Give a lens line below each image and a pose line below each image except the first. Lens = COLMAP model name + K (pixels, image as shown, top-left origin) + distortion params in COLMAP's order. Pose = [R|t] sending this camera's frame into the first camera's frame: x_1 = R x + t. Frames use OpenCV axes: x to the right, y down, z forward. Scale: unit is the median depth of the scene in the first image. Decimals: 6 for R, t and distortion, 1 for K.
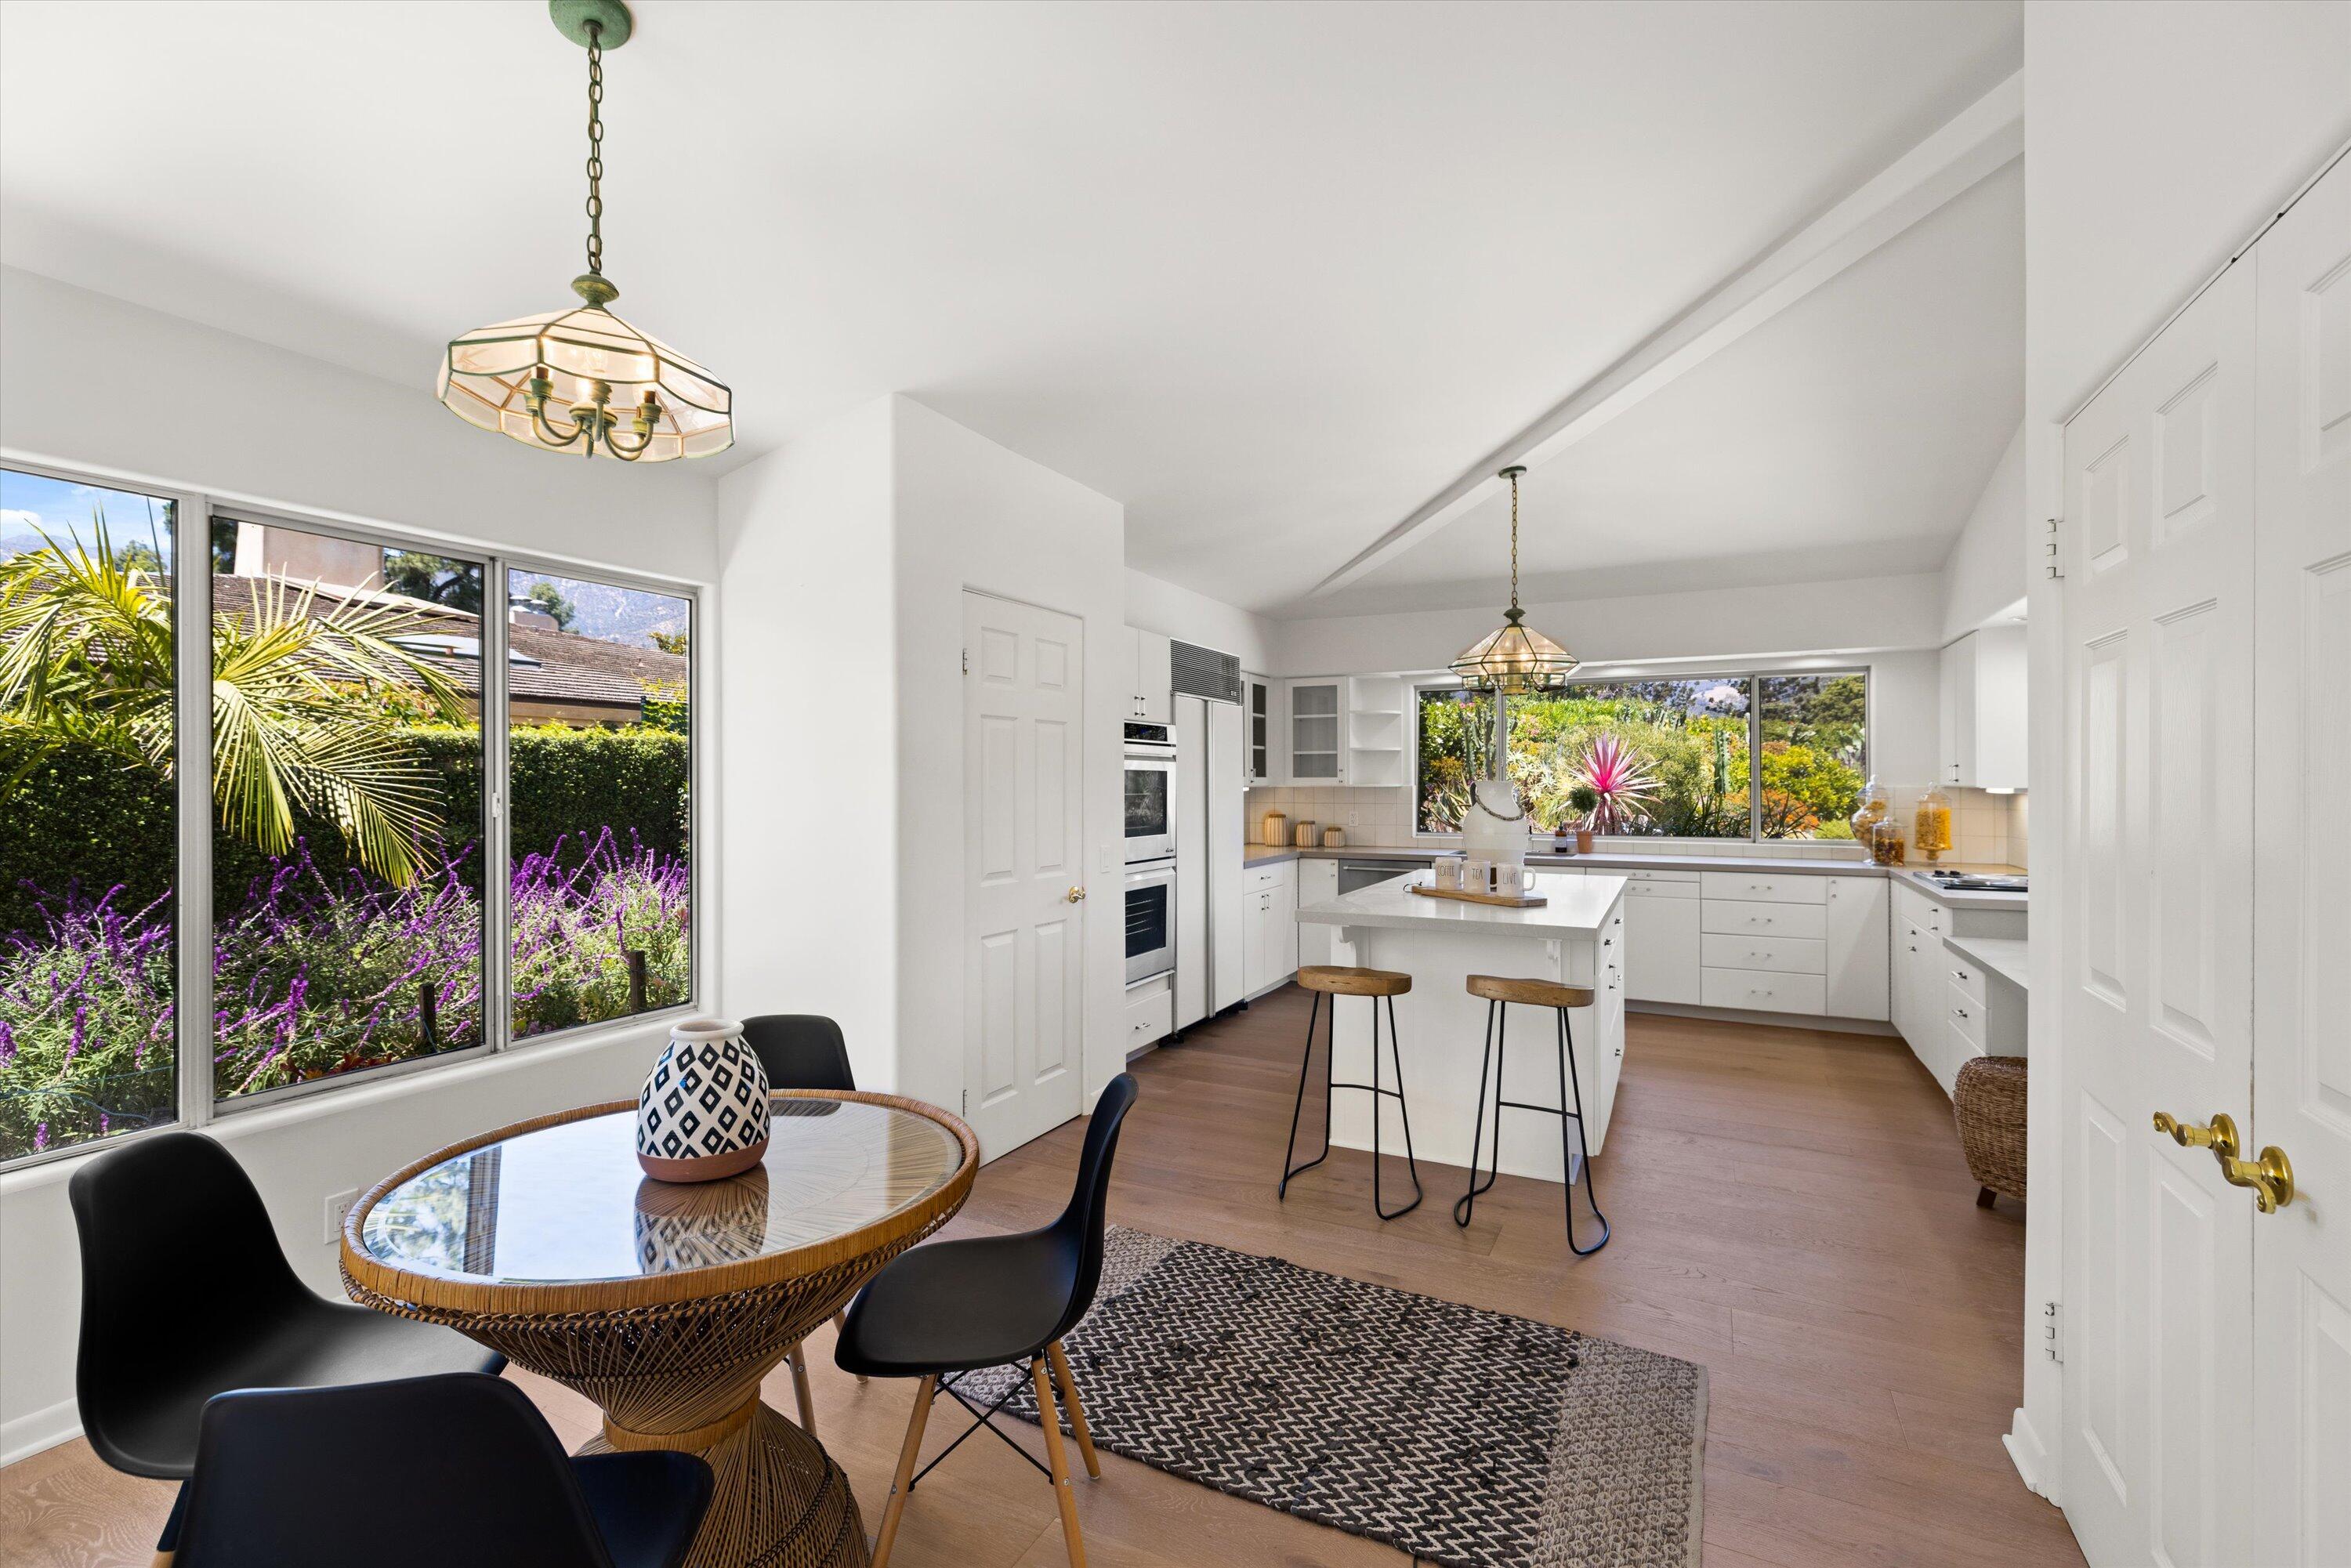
lens RADIAL K [[988.3, 0, 1162.9], [0, 988.3, 780.9], [0, 0, 1]] dist [-0.003977, 0.000063]
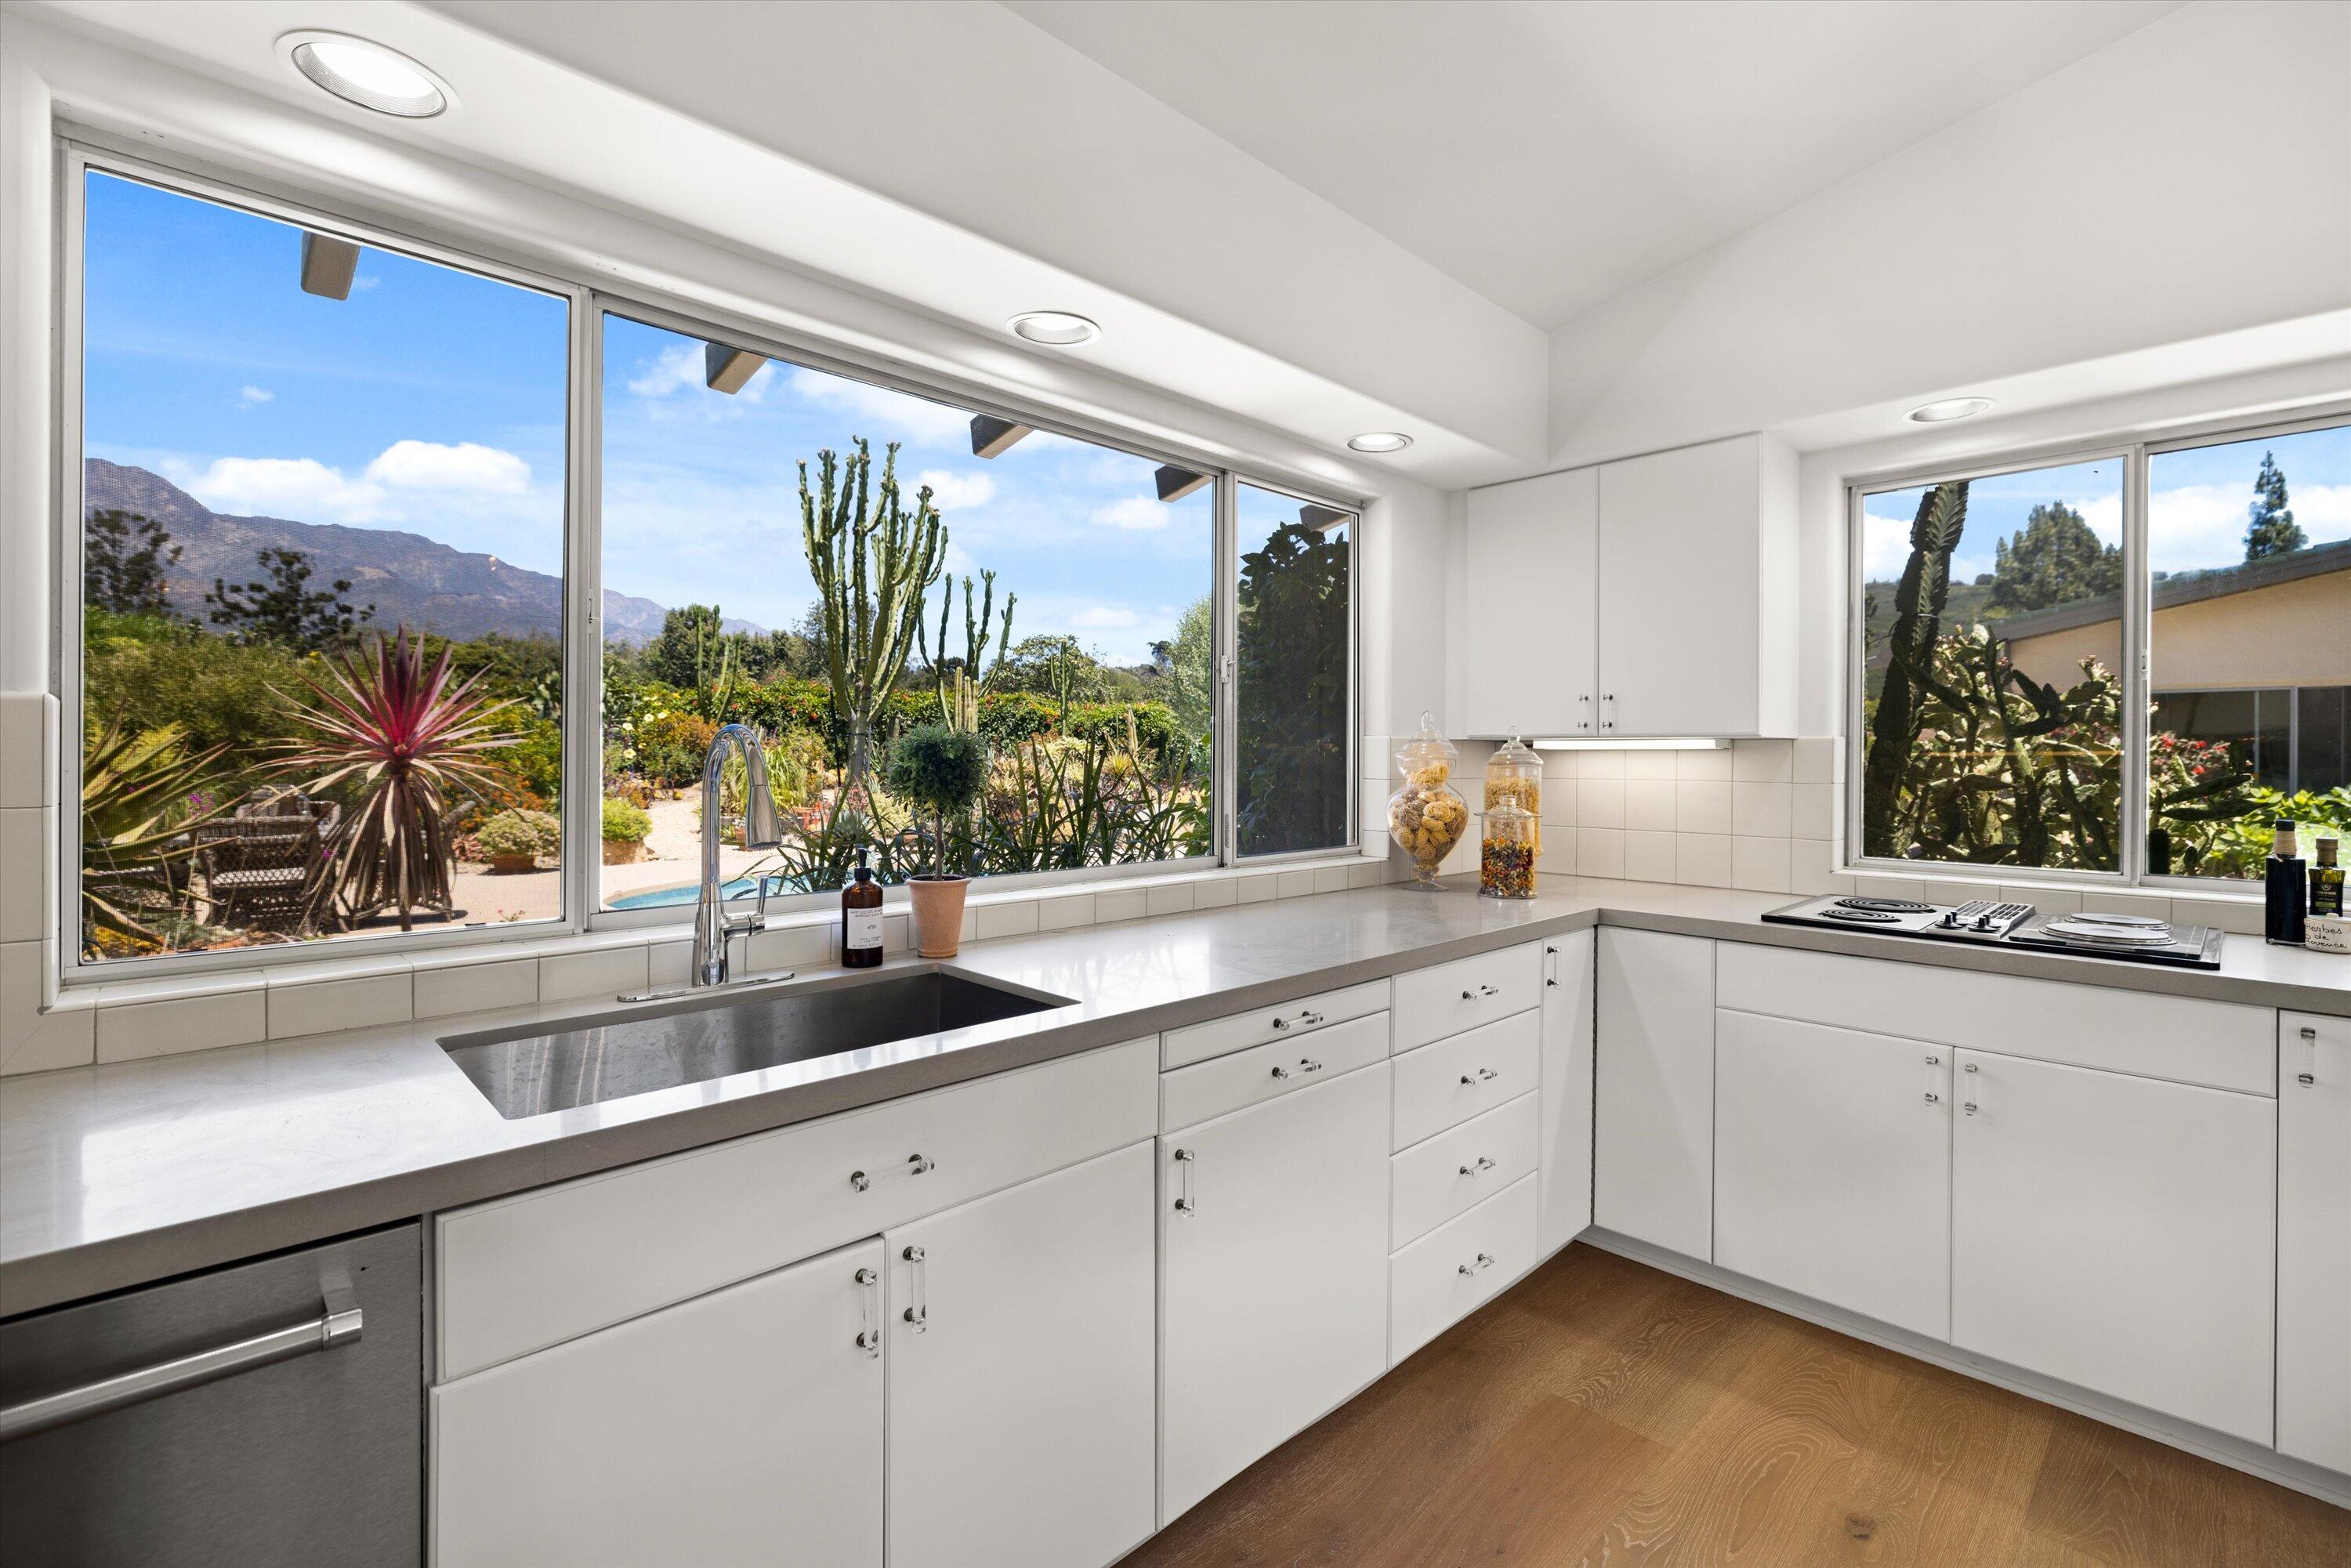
lens RADIAL K [[1058.6, 0, 1194.6], [0, 1058.6, 764.5], [0, 0, 1]] dist [-0.004910, -0.000995]
pose [[0.303109, -0.004229, 0.952946, 0.150379], [-0.005501, 0.999966, 0.006188, 0.014730], [-0.952940, -0.007117, 0.303076, 0.817762]]
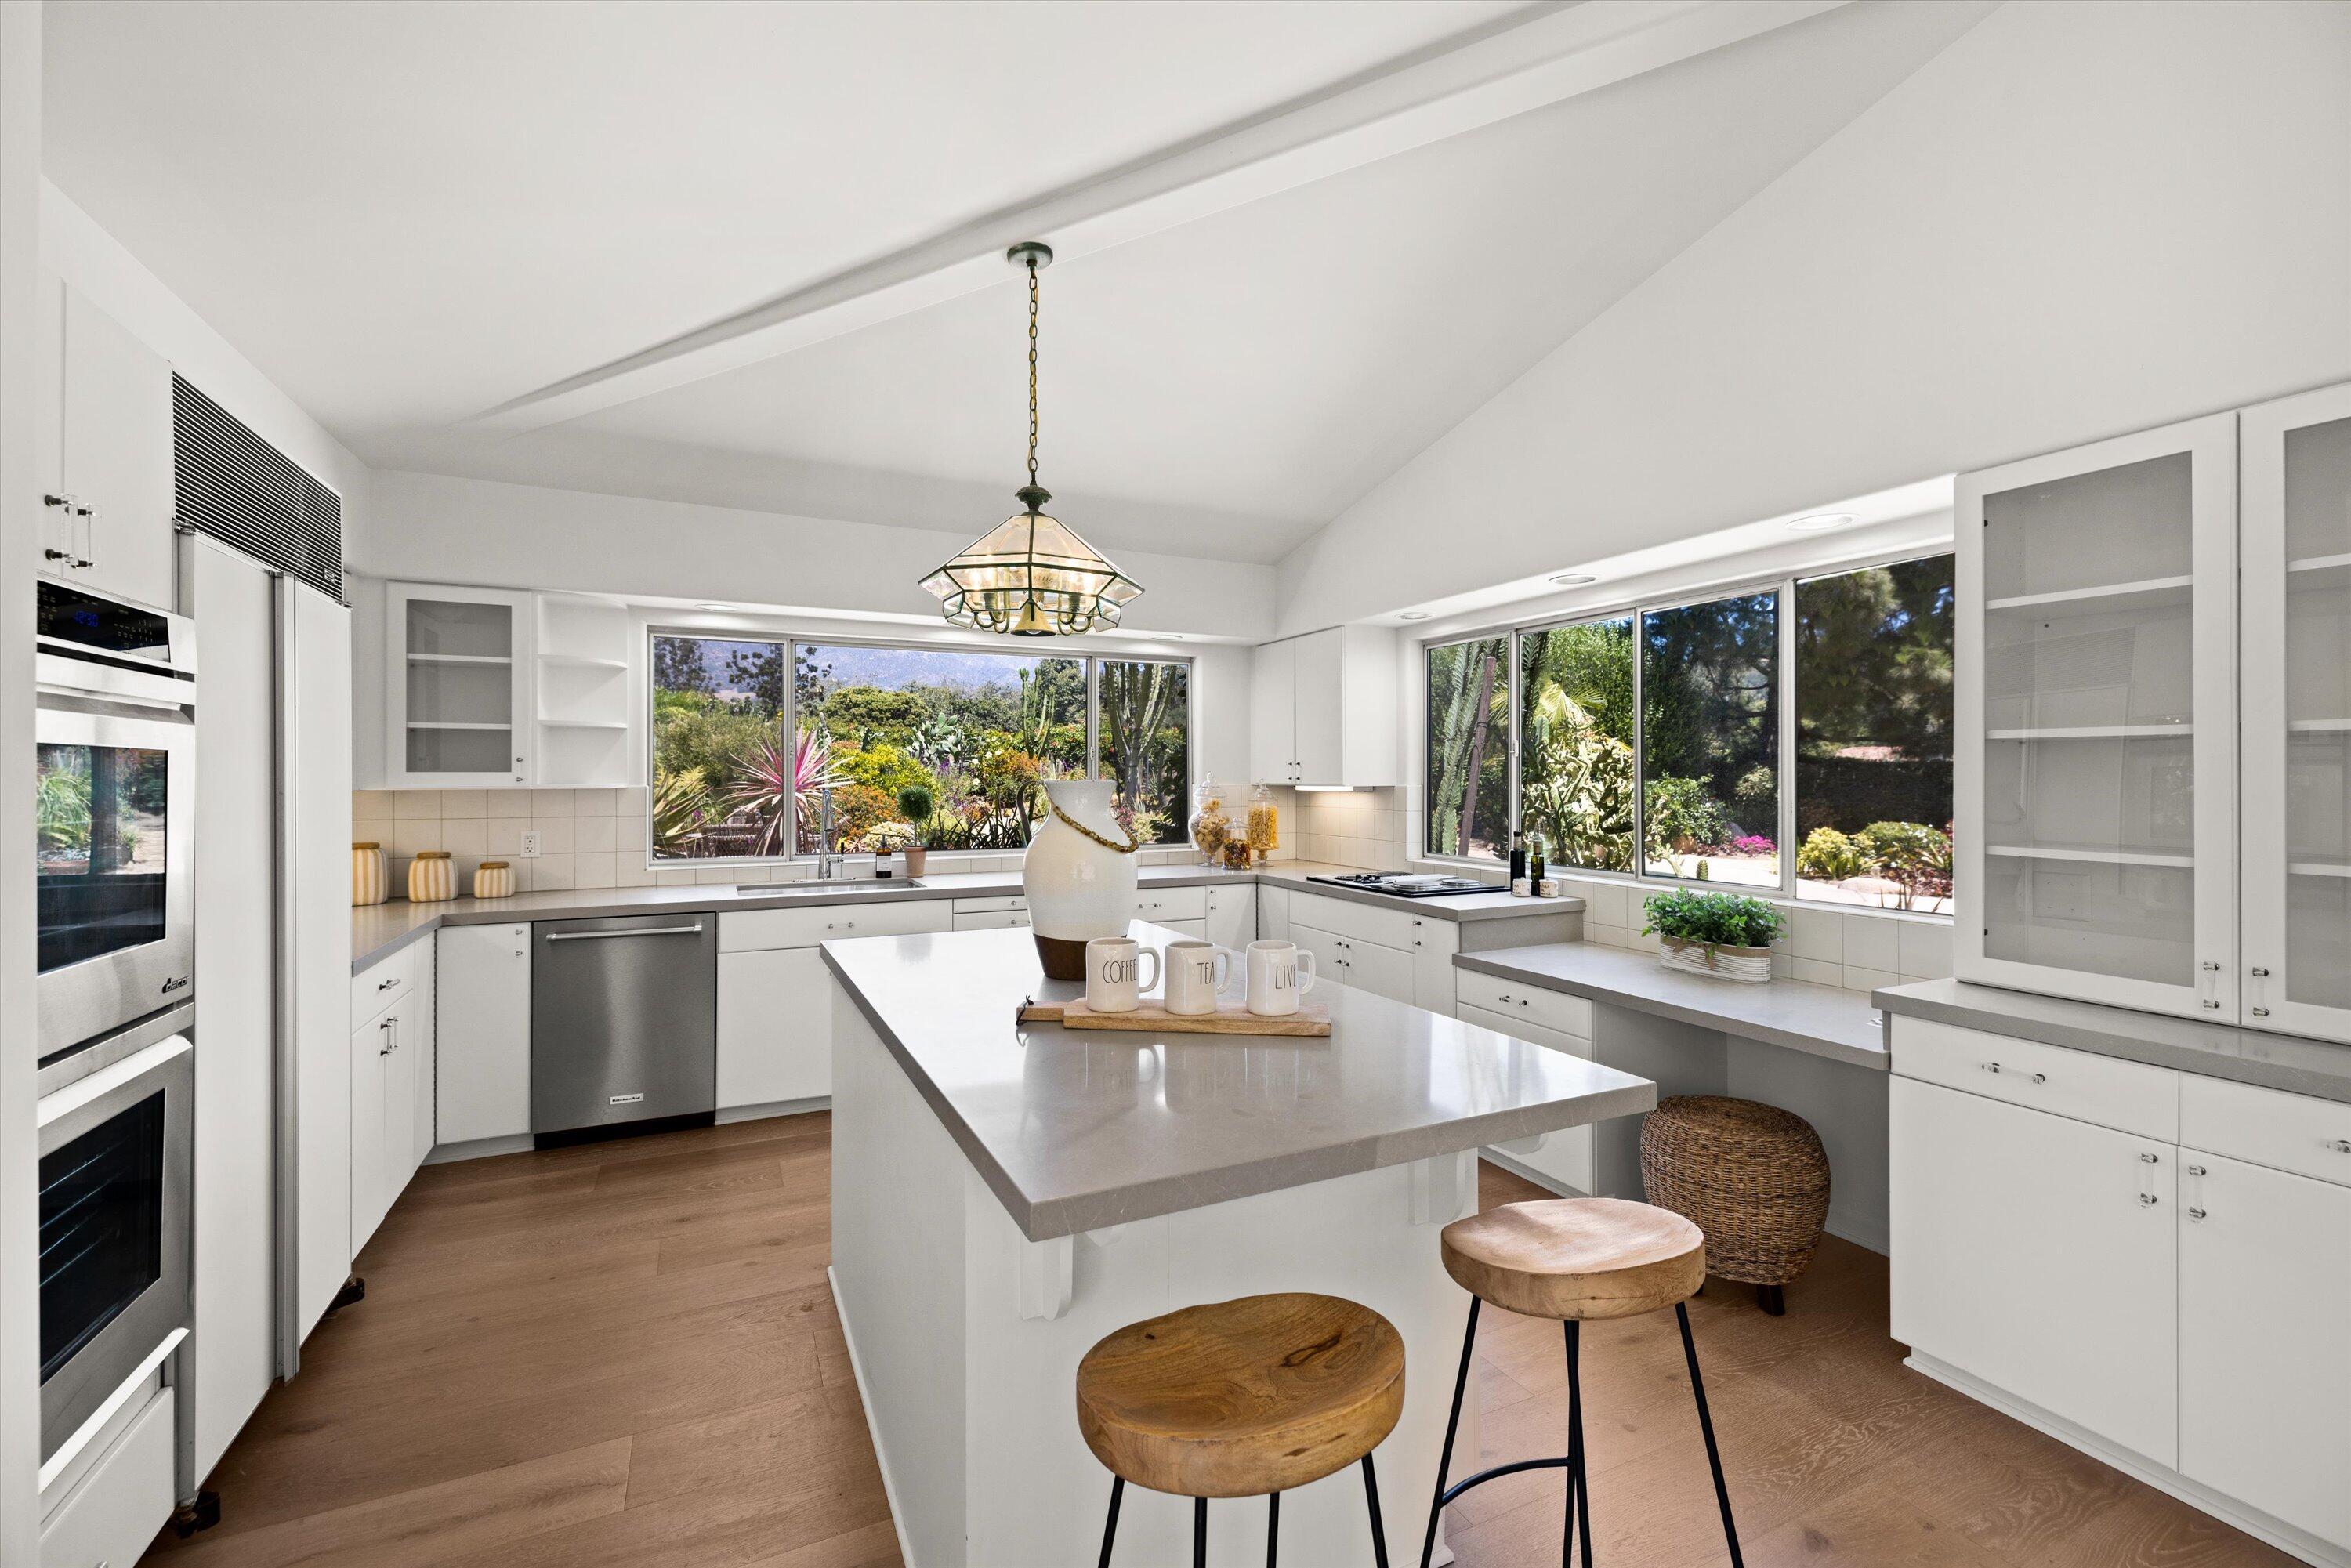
lens RADIAL K [[988.3, 0, 1173.8], [0, 988.3, 786.6], [0, 0, 1]] dist [-0.003977, 0.000063]
pose [[0.594975, -0.005027, 0.803729, -0.049671], [-0.001193, 0.999974, 0.007138, 0.000259], [-0.803744, -0.005206, 0.594953, 0.400991]]
